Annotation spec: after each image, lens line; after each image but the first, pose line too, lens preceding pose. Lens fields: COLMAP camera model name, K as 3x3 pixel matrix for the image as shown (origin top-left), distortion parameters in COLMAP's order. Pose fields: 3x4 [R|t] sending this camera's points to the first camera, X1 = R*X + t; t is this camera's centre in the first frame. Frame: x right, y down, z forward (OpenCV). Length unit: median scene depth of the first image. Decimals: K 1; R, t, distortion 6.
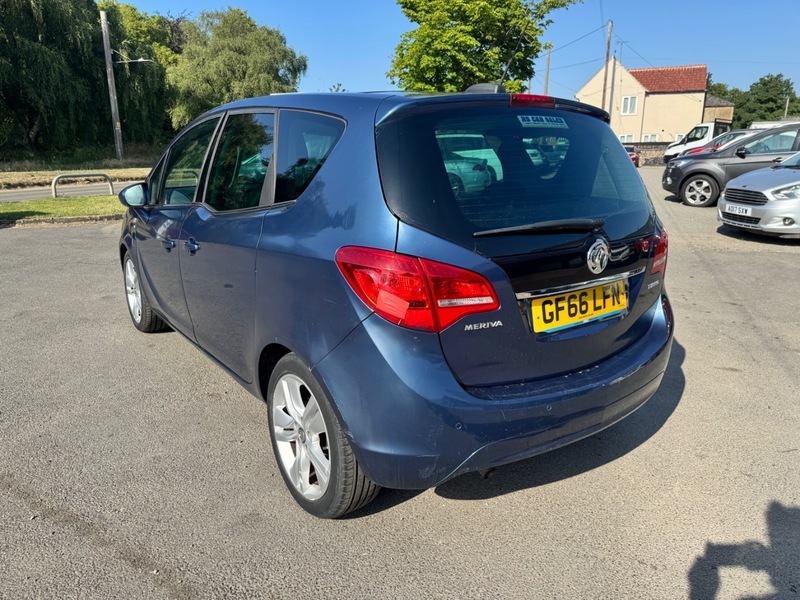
lens RADIAL K [[608.4, 0, 402.9], [0, 608.4, 297.4], [0, 0, 1]] dist [0.010679, -0.021969]
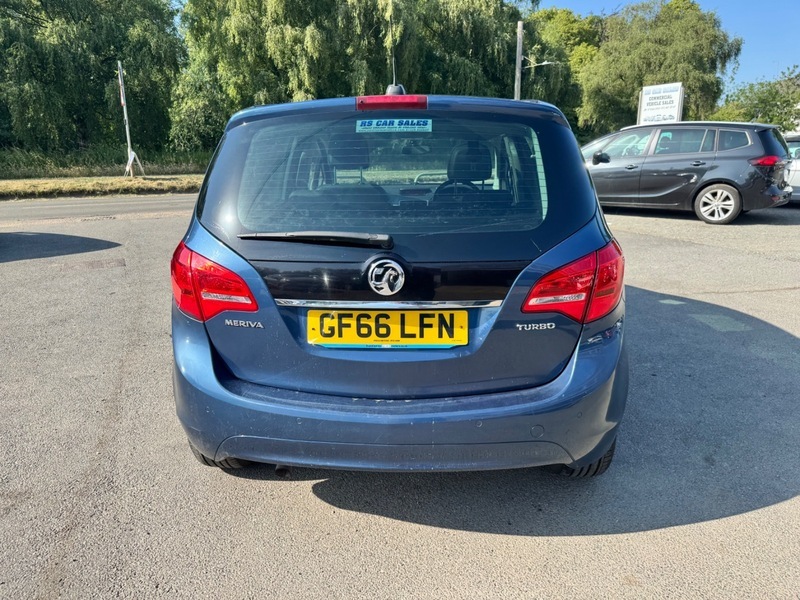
lens RADIAL K [[608.4, 0, 399.1], [0, 608.4, 301.3], [0, 0, 1]] dist [0.010679, -0.021969]
pose [[0.747524, 0.154920, -0.645917, 0.208343], [-0.147205, 0.986879, 0.066336, -0.021028], [0.647718, 0.045494, 0.760520, 0.075388]]
